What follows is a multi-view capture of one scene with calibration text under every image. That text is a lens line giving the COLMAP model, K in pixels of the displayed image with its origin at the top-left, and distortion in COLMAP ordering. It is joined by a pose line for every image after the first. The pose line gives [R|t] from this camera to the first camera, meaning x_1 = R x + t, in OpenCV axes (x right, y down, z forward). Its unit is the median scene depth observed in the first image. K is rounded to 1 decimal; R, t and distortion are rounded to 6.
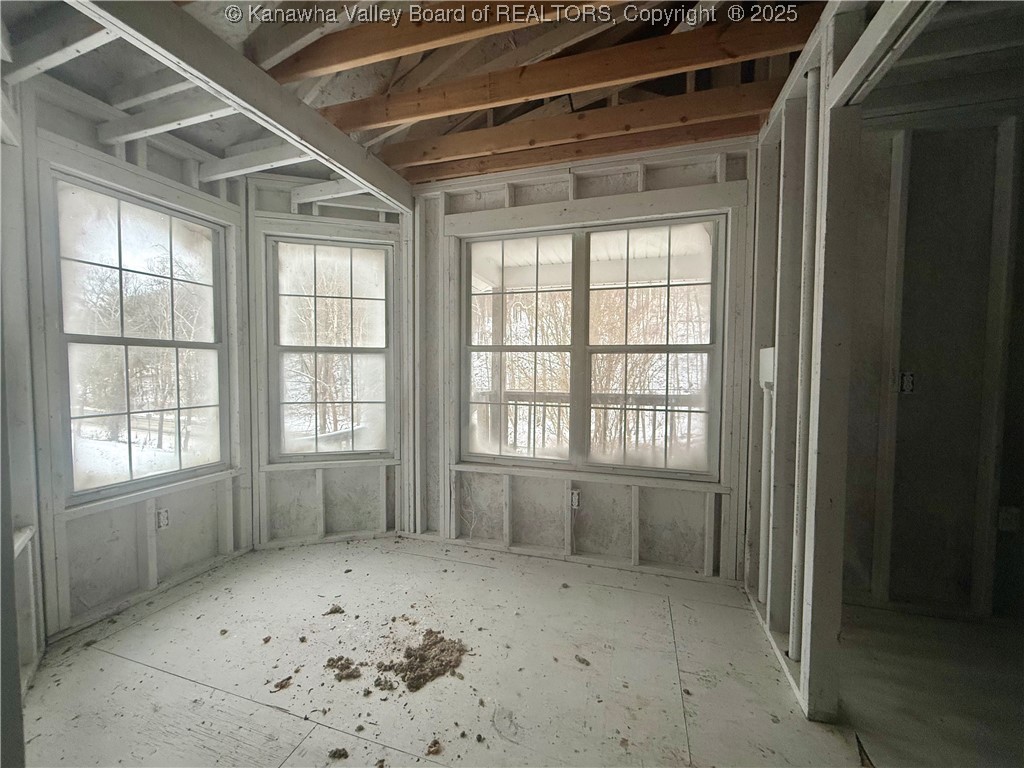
lens RADIAL K [[408.2, 0, 512.5], [0, 408.2, 383.6], [0, 0, 1]] dist [0.001700, 0.000171]
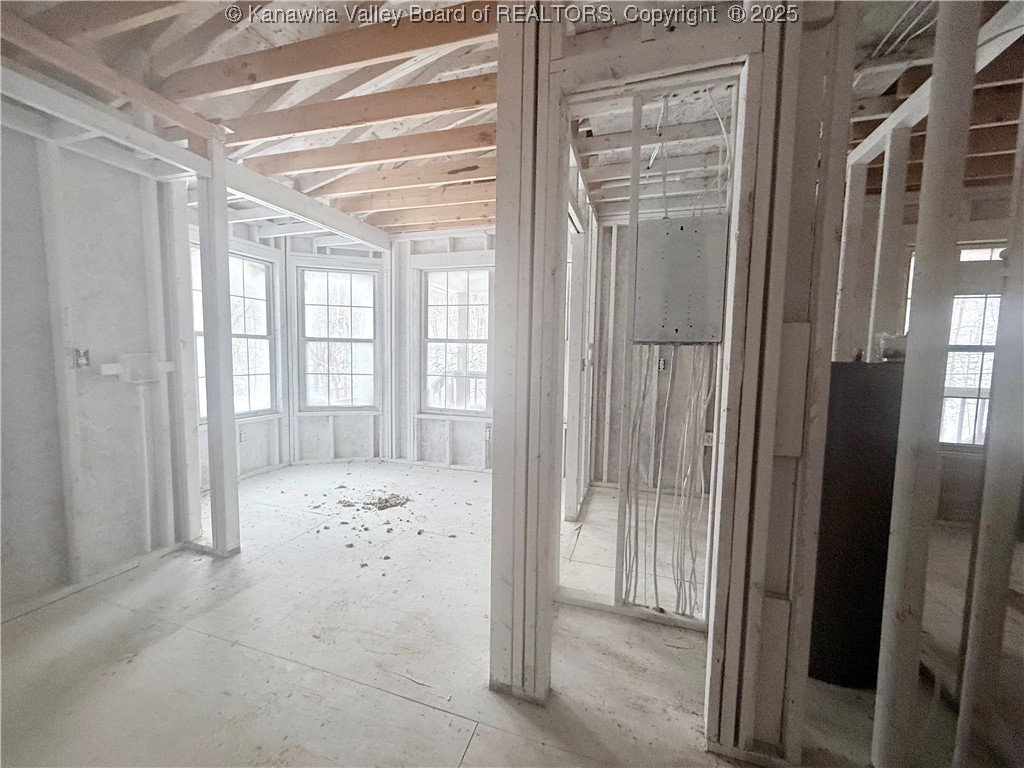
lens RADIAL K [[408.2, 0, 510.9], [0, 408.2, 383.4], [0, 0, 1]] dist [0.001700, 0.000171]
pose [[0.999887, 0.013203, -0.007246, 0.233754], [-0.012943, 0.999309, 0.034837, 0.019832], [0.007701, -0.034739, 0.999367, -0.569886]]
